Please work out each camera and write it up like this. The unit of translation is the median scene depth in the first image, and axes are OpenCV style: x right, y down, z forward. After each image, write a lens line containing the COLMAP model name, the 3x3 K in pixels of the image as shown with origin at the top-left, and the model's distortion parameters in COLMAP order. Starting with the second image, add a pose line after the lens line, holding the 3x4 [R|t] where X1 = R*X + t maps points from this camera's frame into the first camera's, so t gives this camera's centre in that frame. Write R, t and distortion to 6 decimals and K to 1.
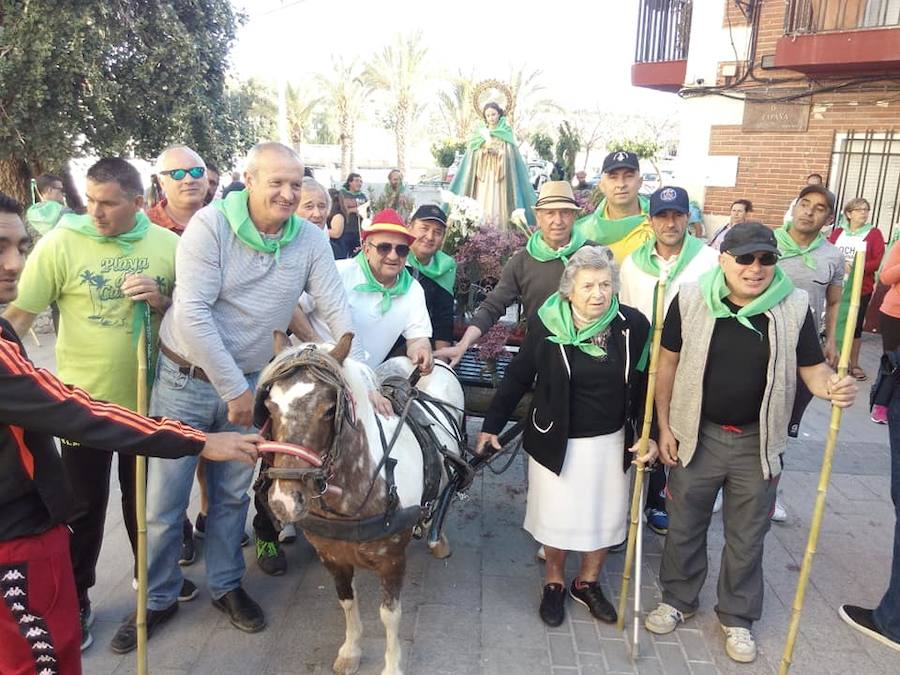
lens RADIAL K [[730.5, 0, 433.5], [0, 730.5, 344.9], [0, 0, 1]] dist [0.082545, -0.121399]
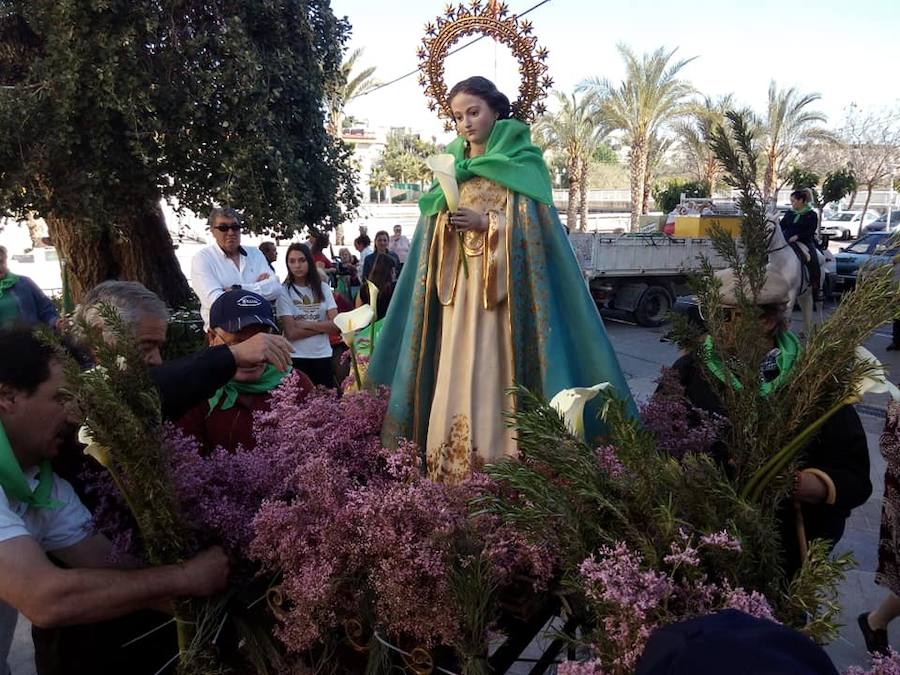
lens RADIAL K [[730.5, 0, 450.6], [0, 730.5, 339.7], [0, 0, 1]] dist [0.082545, -0.121399]
pose [[0.952434, 0.042213, -0.301809, 0.099131], [-0.060993, 0.996726, -0.053070, -0.108534], [0.298580, 0.068954, 0.951890, 0.387956]]
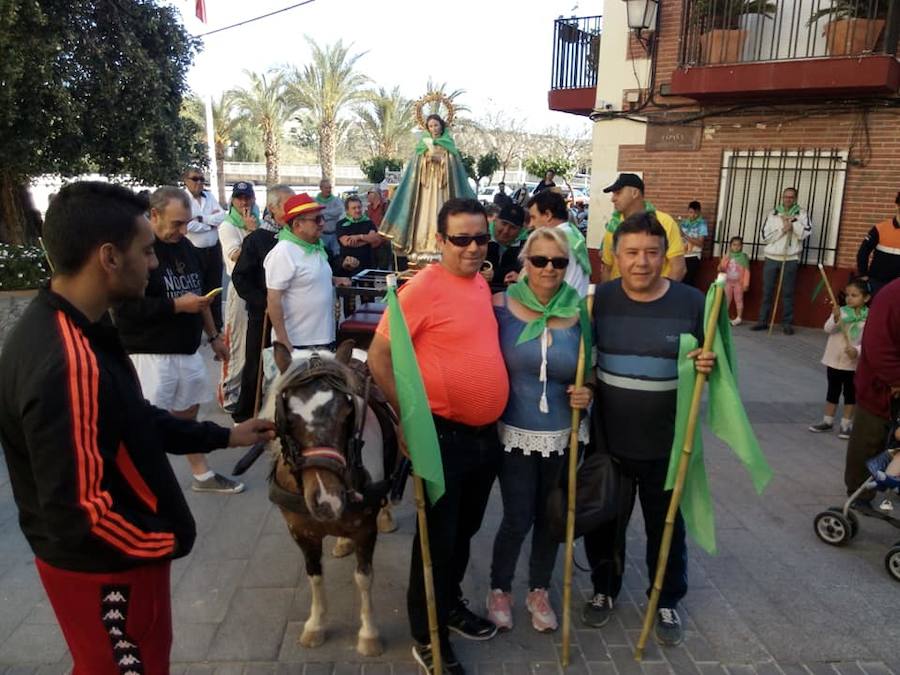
lens RADIAL K [[730.5, 0, 435.2], [0, 730.5, 343.4], [0, 0, 1]] dist [0.082545, -0.121399]
pose [[0.993739, -0.027271, 0.108346, -0.049132], [0.029959, 0.999280, -0.023263, 0.034573], [-0.107633, 0.026363, 0.993841, -0.116517]]
